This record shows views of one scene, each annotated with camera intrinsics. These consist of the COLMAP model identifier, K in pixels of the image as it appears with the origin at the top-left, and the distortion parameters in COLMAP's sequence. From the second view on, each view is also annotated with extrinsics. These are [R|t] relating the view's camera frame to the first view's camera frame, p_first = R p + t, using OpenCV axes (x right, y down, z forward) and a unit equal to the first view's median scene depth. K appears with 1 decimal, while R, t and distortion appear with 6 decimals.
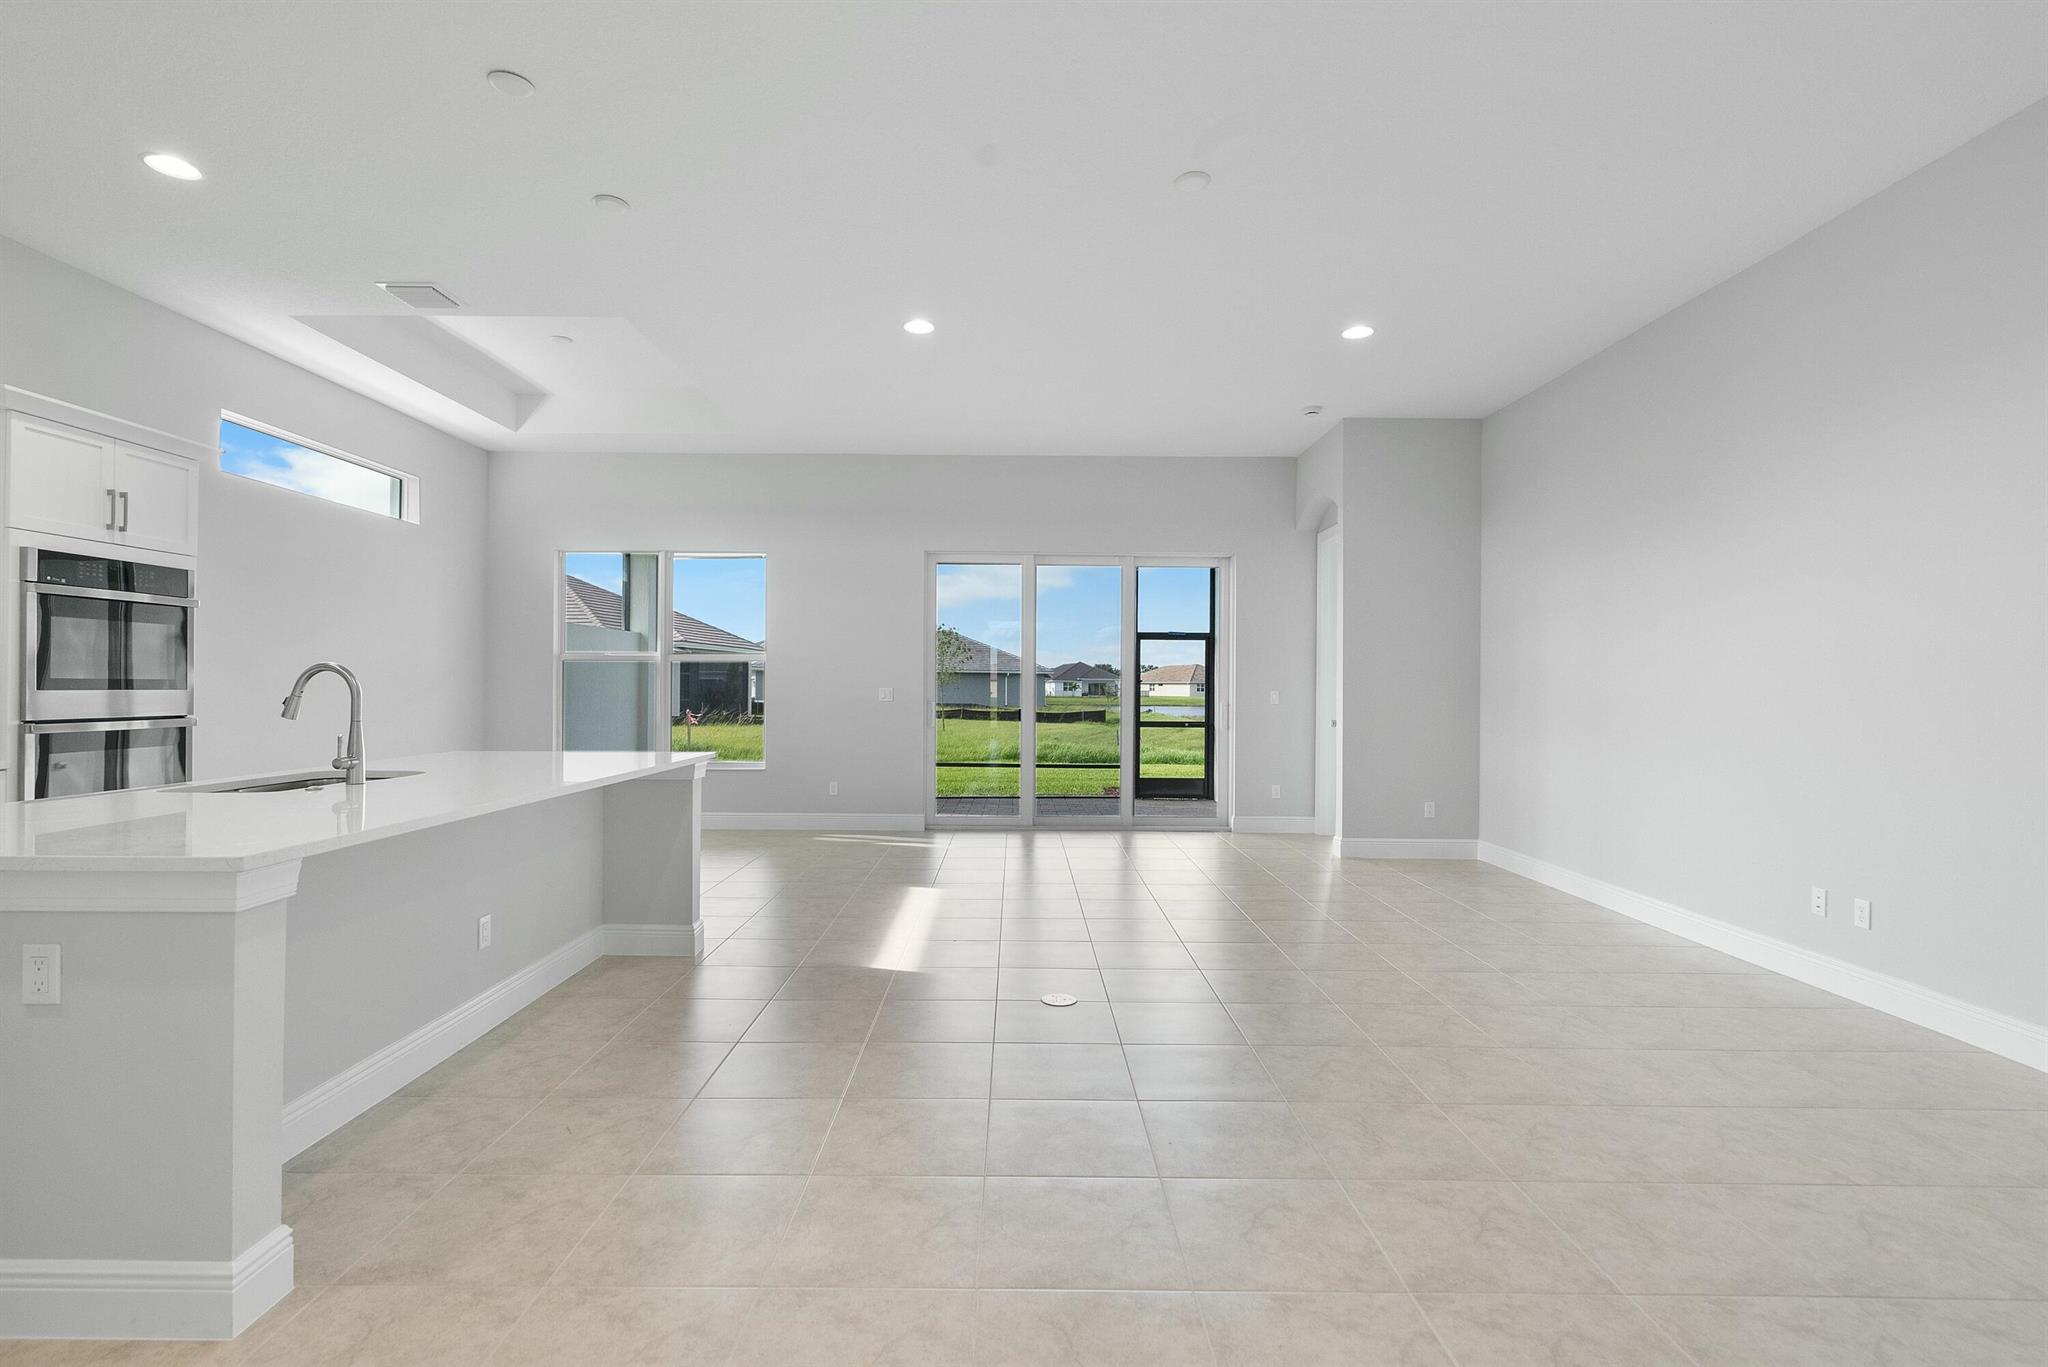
lens RADIAL K [[941.0, 0, 1008.6], [0, 941.0, 684.4], [0, 0, 1]] dist [0.002406, 0.000194]
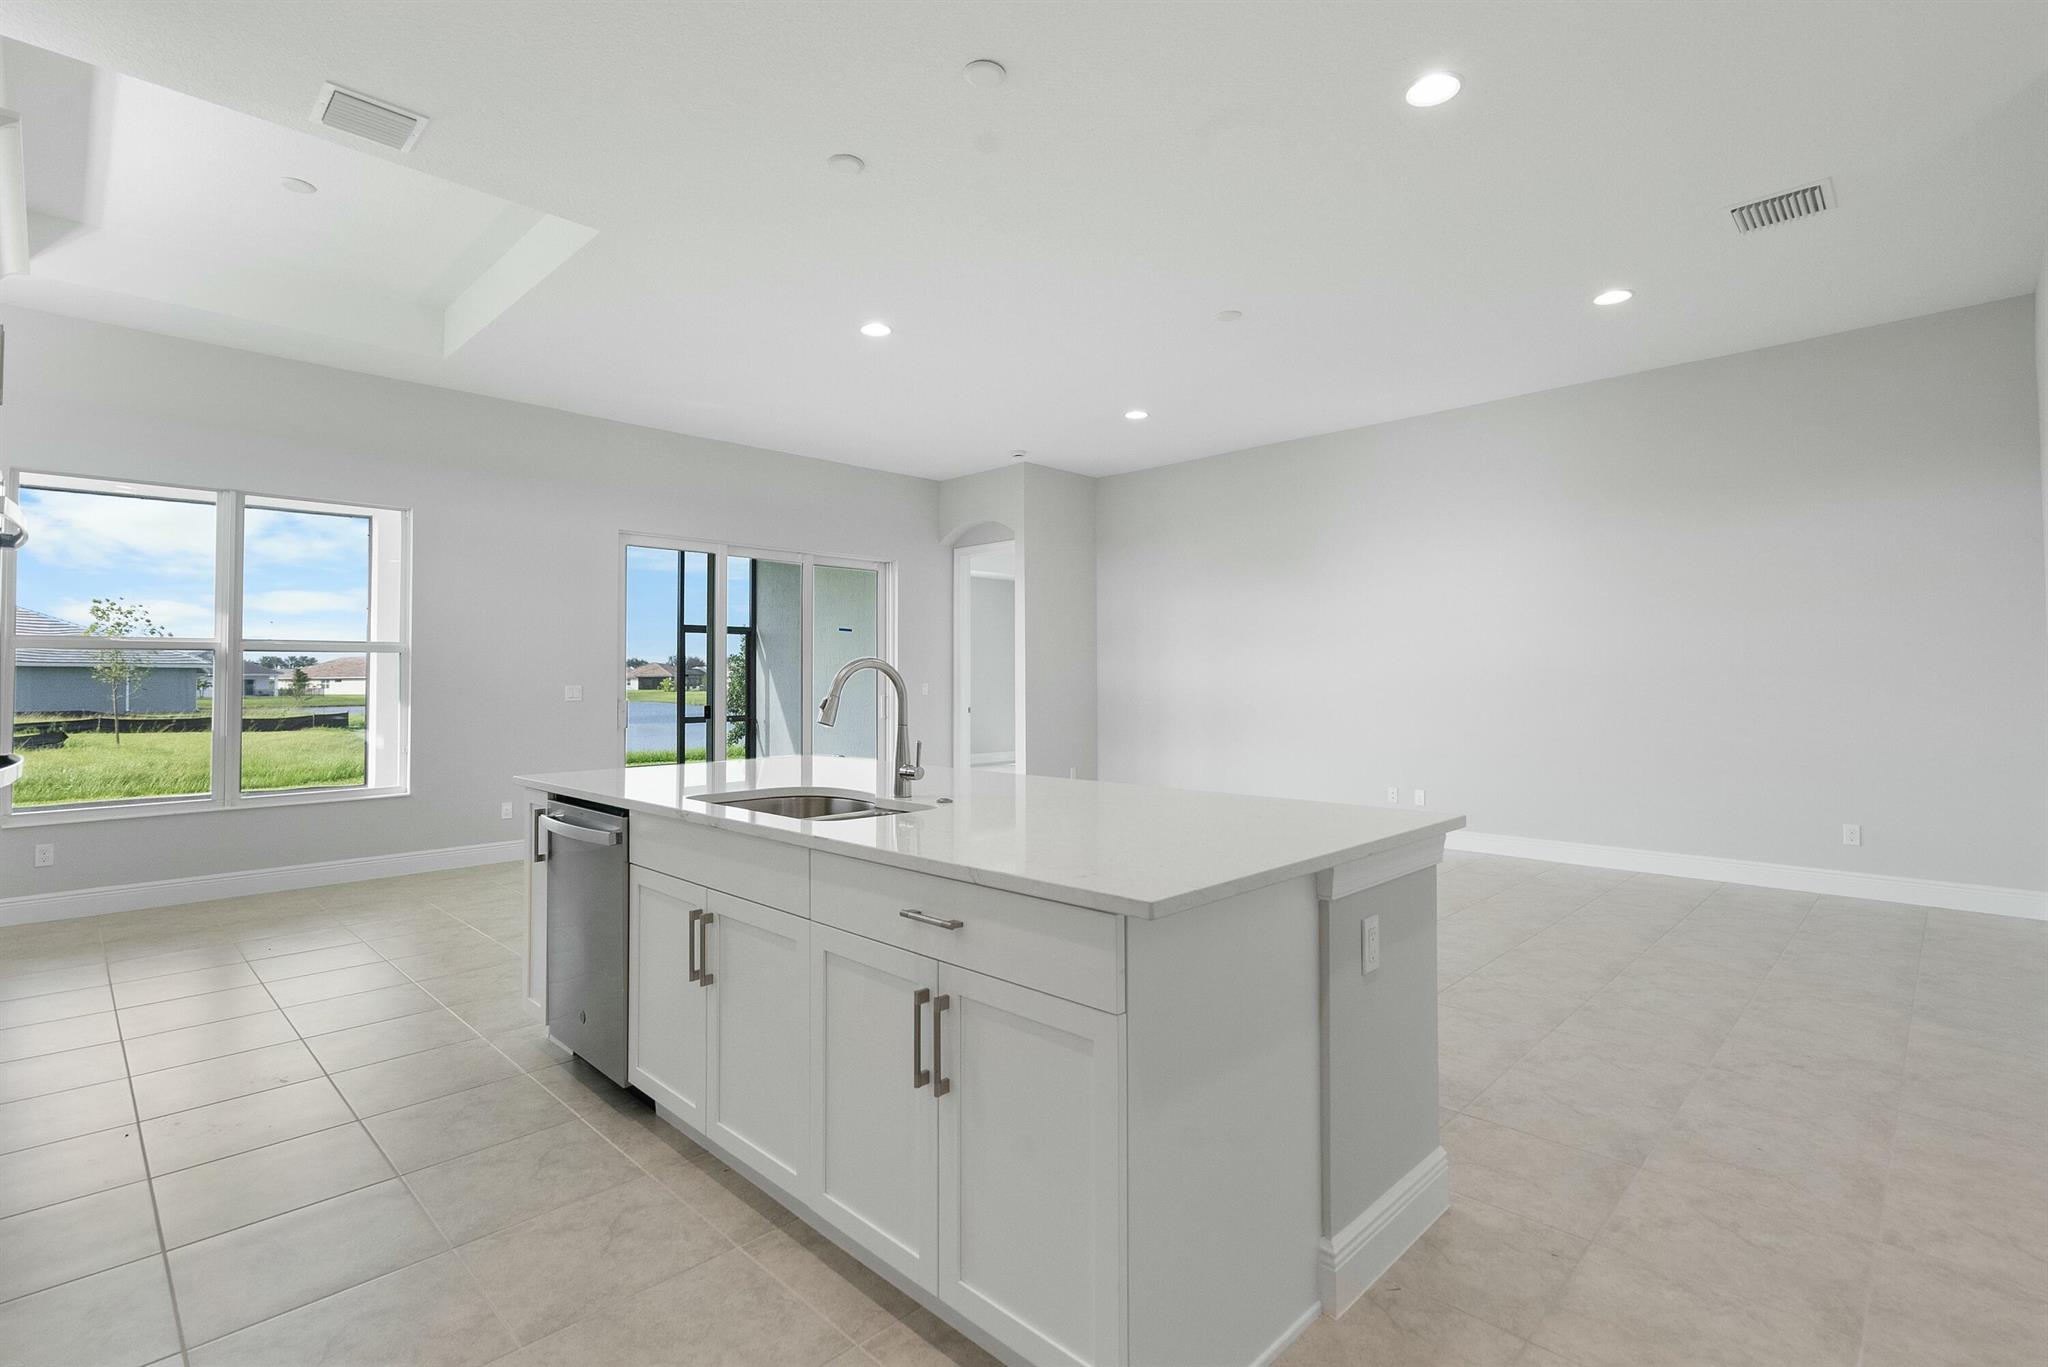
lens RADIAL K [[965.4, 0, 959.1], [0, 965.4, 691.2], [0, 0, 1]] dist [-0.002285, -0.000303]
pose [[0.725137, -0.019488, 0.688329, -0.868106], [0.010049, 0.999792, 0.017719, -0.006012], [-0.688532, -0.005932, 0.725182, 0.209321]]
